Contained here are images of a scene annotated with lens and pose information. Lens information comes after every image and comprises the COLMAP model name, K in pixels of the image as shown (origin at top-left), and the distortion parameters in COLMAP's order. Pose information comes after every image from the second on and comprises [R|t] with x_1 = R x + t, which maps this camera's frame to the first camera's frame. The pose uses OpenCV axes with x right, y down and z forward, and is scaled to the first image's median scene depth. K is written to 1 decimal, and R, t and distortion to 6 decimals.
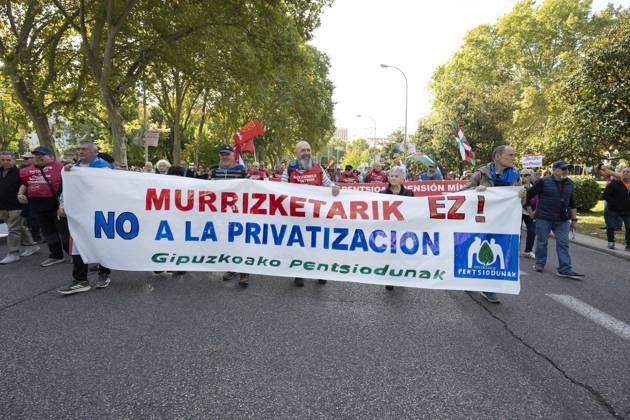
lens RADIAL K [[298.2, 0, 314.5], [0, 298.2, 209.9], [0, 0, 1]] dist [0.001994, -0.000463]
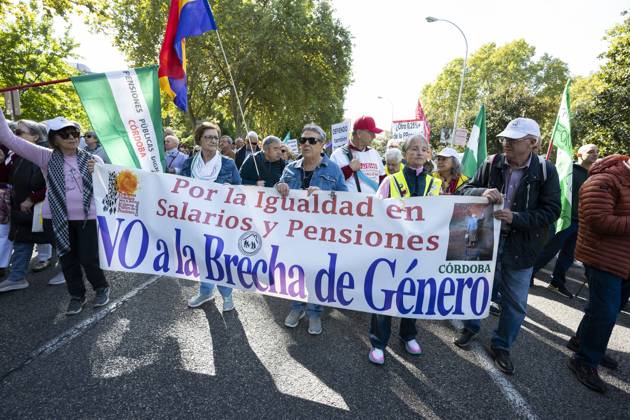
lens RADIAL K [[298.2, 0, 317.5], [0, 298.2, 208.3], [0, 0, 1]] dist [0.001994, -0.000463]
pose [[0.998104, 0.058511, 0.019111, -0.062434], [-0.059195, 0.997545, 0.037425, 0.047194], [-0.016874, -0.038485, 0.999117, -0.400831]]
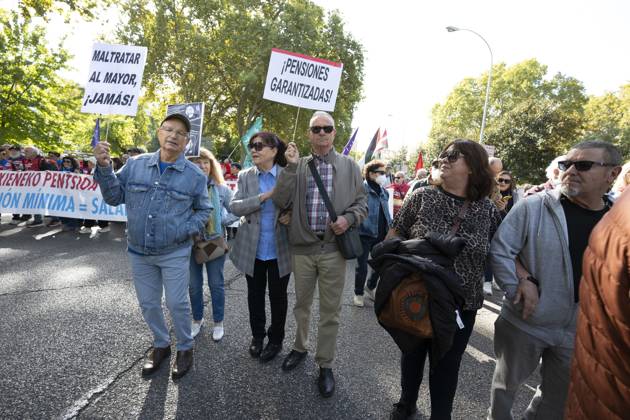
lens RADIAL K [[298.2, 0, 316.7], [0, 298.2, 207.5], [0, 0, 1]] dist [0.001994, -0.000463]
pose [[0.997942, 0.063680, -0.007535, -0.068606], [-0.063864, 0.997582, -0.027420, 0.041756], [0.005771, 0.027844, 0.999596, -0.352167]]
